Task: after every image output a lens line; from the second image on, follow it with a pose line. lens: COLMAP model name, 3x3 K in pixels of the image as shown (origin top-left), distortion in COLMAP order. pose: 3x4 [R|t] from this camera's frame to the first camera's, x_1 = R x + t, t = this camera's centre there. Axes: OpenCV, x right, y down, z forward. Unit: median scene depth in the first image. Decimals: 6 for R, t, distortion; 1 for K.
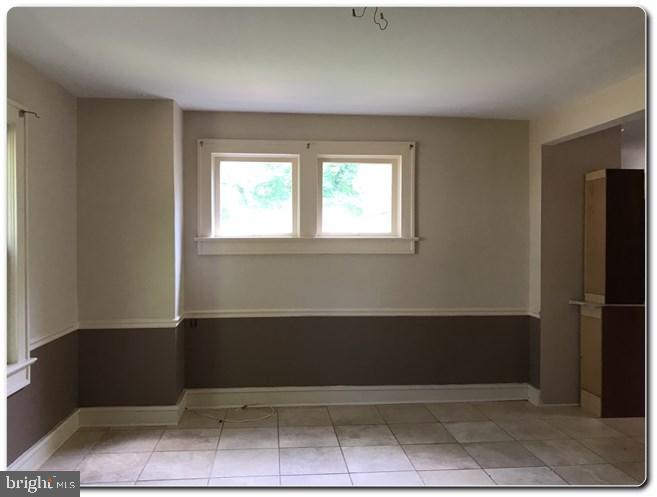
lens RADIAL K [[533.6, 0, 326.8], [0, 533.6, 246.1], [0, 0, 1]] dist [0.011570, 0.000285]
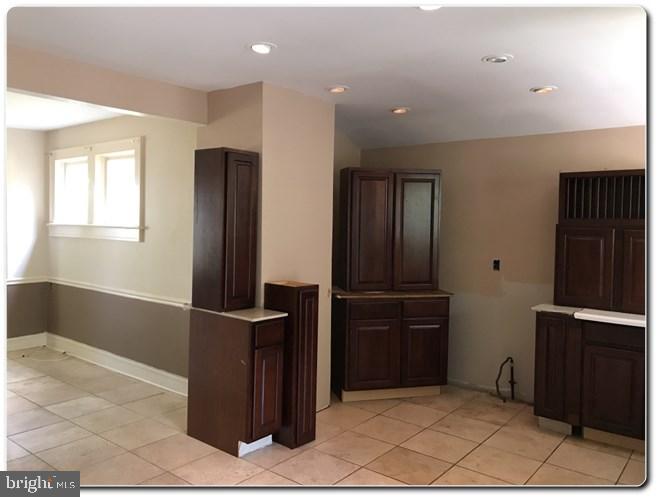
lens RADIAL K [[533.6, 0, 328.8], [0, 533.6, 247.6], [0, 0, 1]] dist [0.011570, 0.000285]
pose [[0.720700, 0.044784, -0.691799, 1.349949], [-0.029127, 0.998986, 0.034326, -0.024254], [0.692635, -0.004589, 0.721274, 0.559873]]
